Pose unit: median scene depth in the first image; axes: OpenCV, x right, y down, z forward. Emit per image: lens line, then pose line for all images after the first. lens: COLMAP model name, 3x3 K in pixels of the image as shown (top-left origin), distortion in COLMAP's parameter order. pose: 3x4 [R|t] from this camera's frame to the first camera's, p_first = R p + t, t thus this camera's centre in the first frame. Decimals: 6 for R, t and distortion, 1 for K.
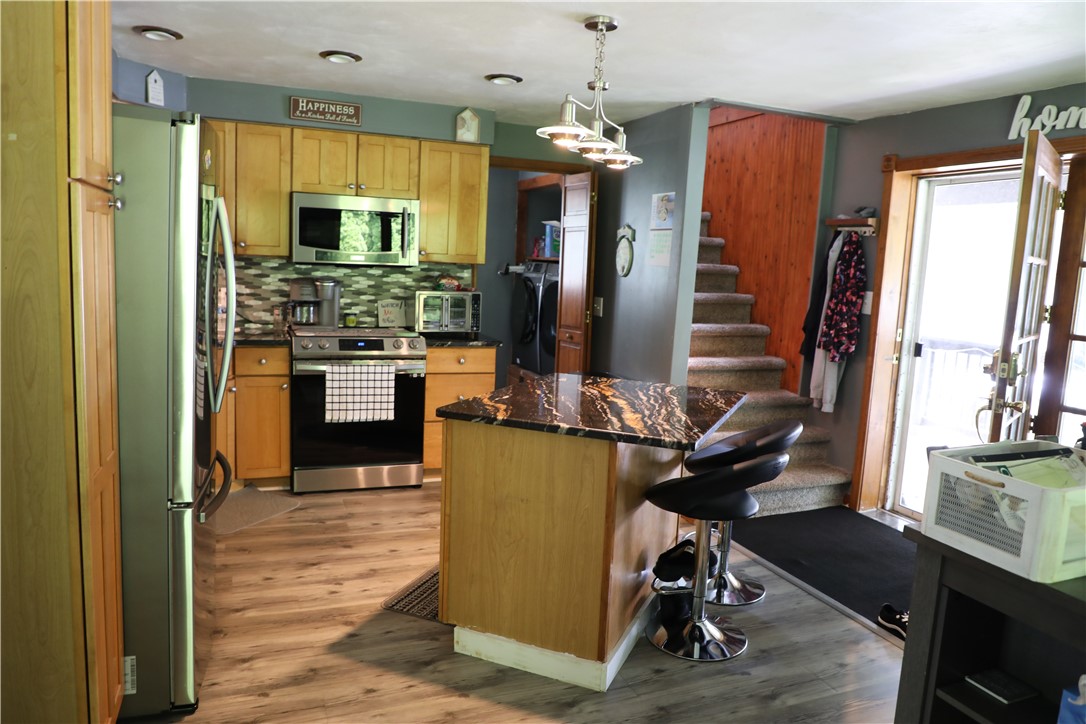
lens RADIAL K [[756.4, 0, 540.9], [0, 756.4, 362.5], [0, 0, 1]] dist [-0.073488, 0.040285]
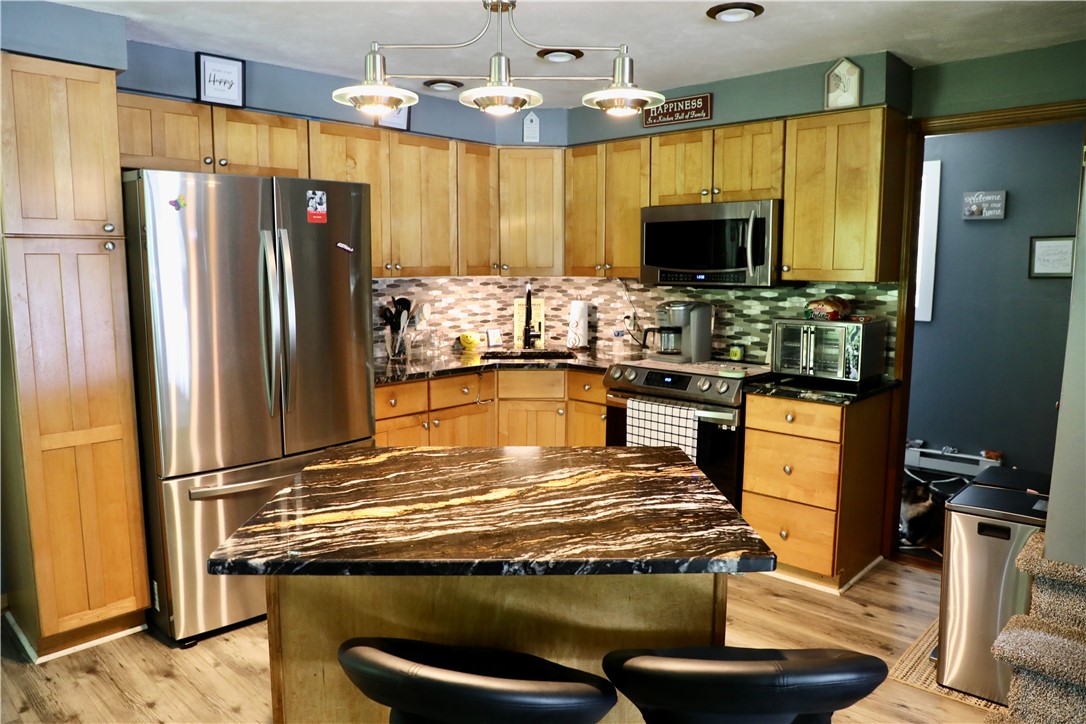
lens RADIAL K [[756.4, 0, 545.4], [0, 756.4, 361.9], [0, 0, 1]] dist [-0.073488, 0.040285]
pose [[0.417947, 0.070374, -0.905742, 0.496086], [-0.102516, 0.994280, 0.029948, -0.058954], [0.902669, 0.080336, 0.422771, 0.552058]]
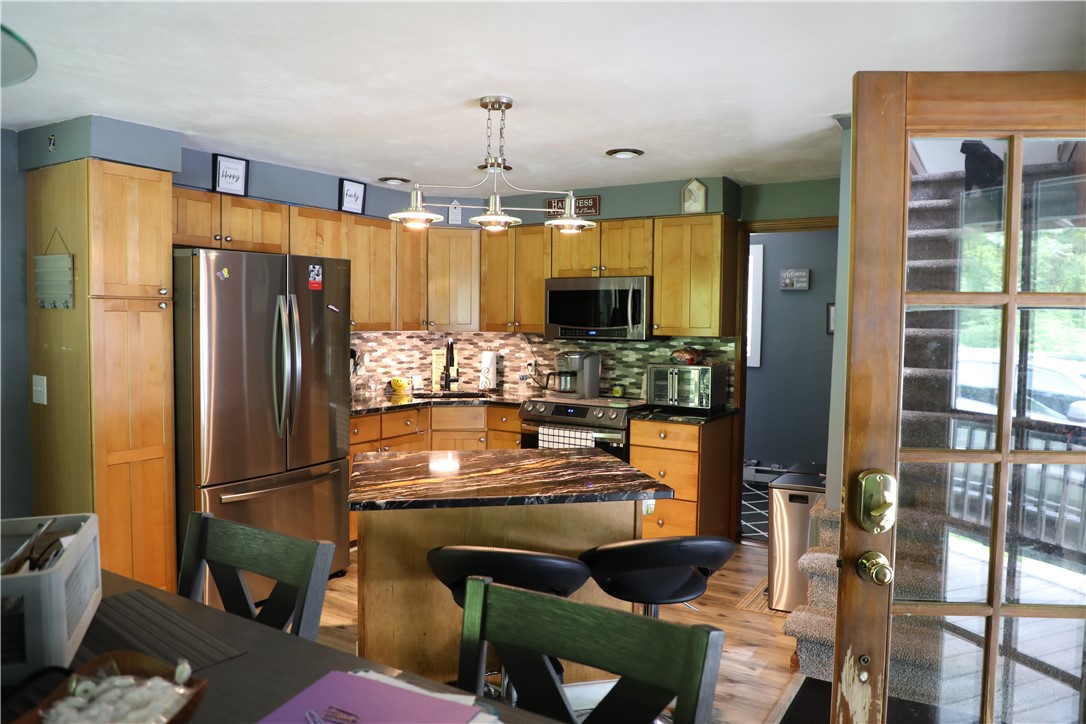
lens RADIAL K [[756.4, 0, 547.3], [0, 756.4, 361.1], [0, 0, 1]] dist [-0.073488, 0.040285]
pose [[0.586490, 0.004914, -0.809941, 0.677634], [-0.092166, 0.993891, -0.060709, -0.027957], [0.804695, 0.110254, 0.583360, 0.340220]]
